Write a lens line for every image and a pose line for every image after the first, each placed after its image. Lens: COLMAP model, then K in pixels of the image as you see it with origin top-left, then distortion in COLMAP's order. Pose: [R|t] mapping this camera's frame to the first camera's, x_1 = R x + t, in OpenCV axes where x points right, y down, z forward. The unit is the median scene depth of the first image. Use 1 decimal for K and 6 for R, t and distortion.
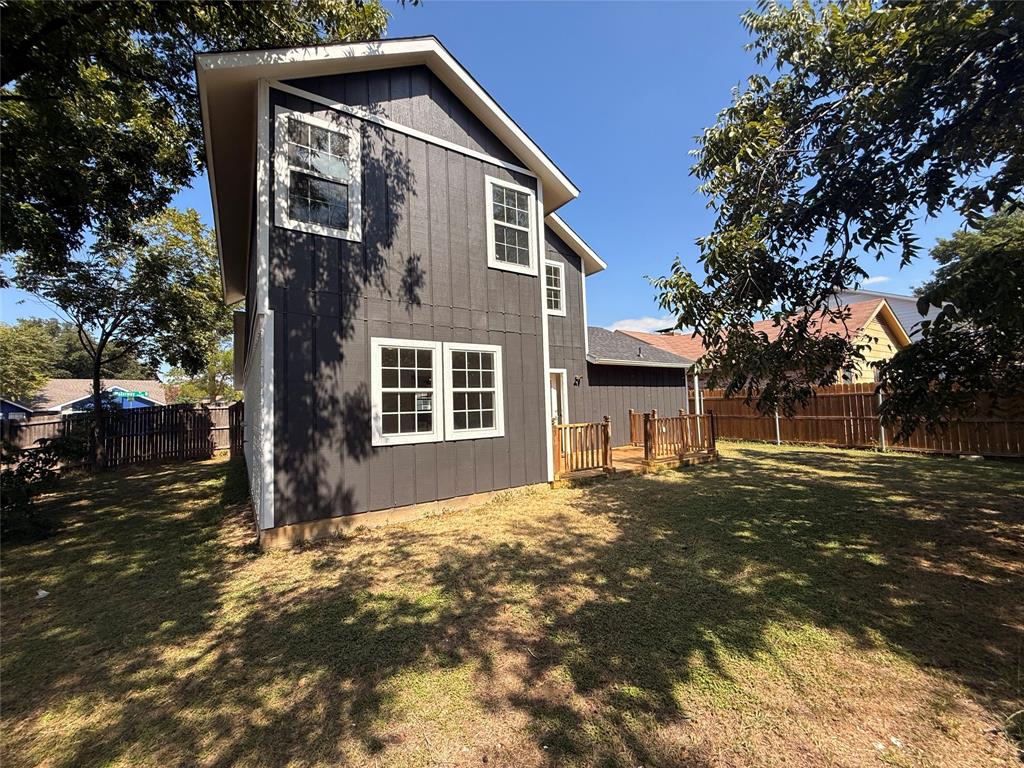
lens RADIAL K [[409.2, 0, 514.9], [0, 409.2, 384.1], [0, 0, 1]] dist [0.000548, 0.000082]
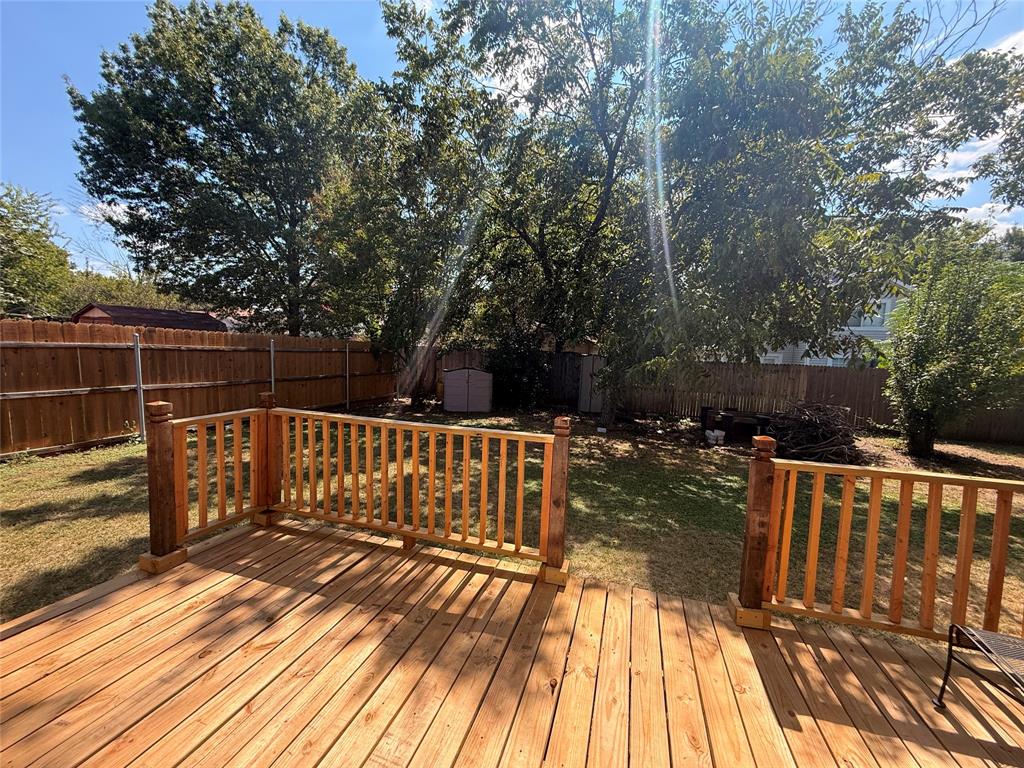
lens RADIAL K [[409.2, 0, 511.9], [0, 409.2, 386.1], [0, 0, 1]] dist [0.000548, 0.000082]
pose [[-0.626238, -0.047154, 0.778204, 0.129989], [-0.054469, 0.998376, 0.016663, 0.060258], [-0.777727, -0.031954, -0.627790, 1.588131]]
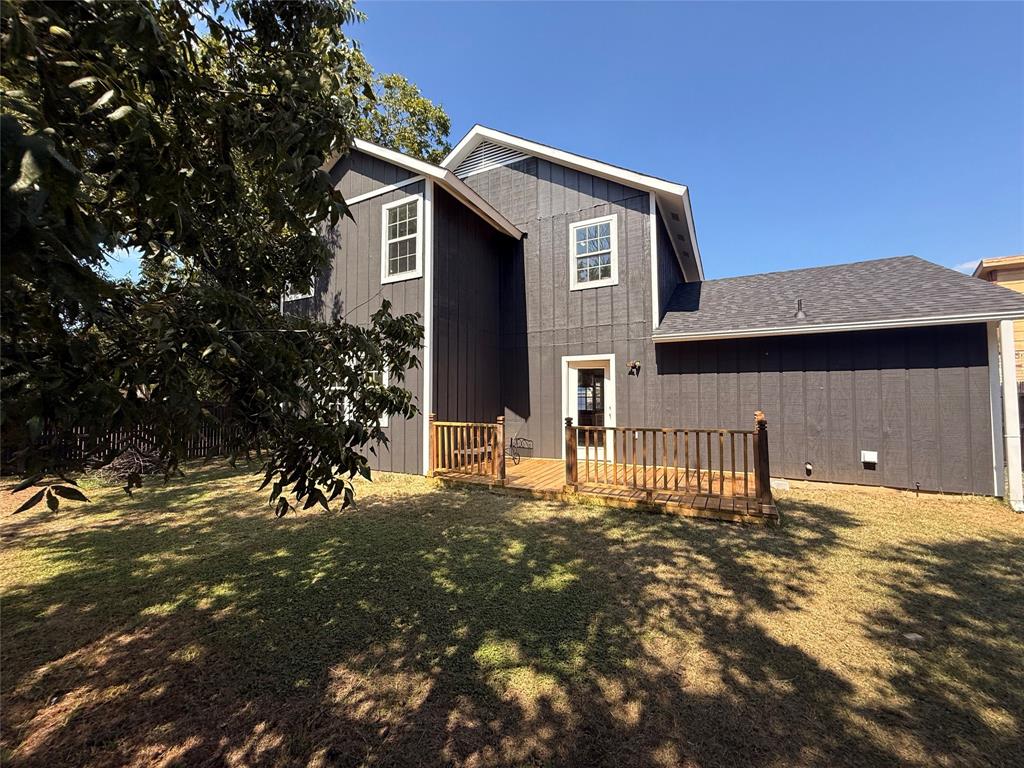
lens RADIAL K [[409.2, 0, 511.0], [0, 409.2, 382.7], [0, 0, 1]] dist [0.000548, 0.000082]
pose [[0.465638, 0.002911, -0.884971, 1.160455], [0.034418, 0.999178, 0.021397, -0.009107], [0.884306, -0.040422, 0.465155, 0.758476]]
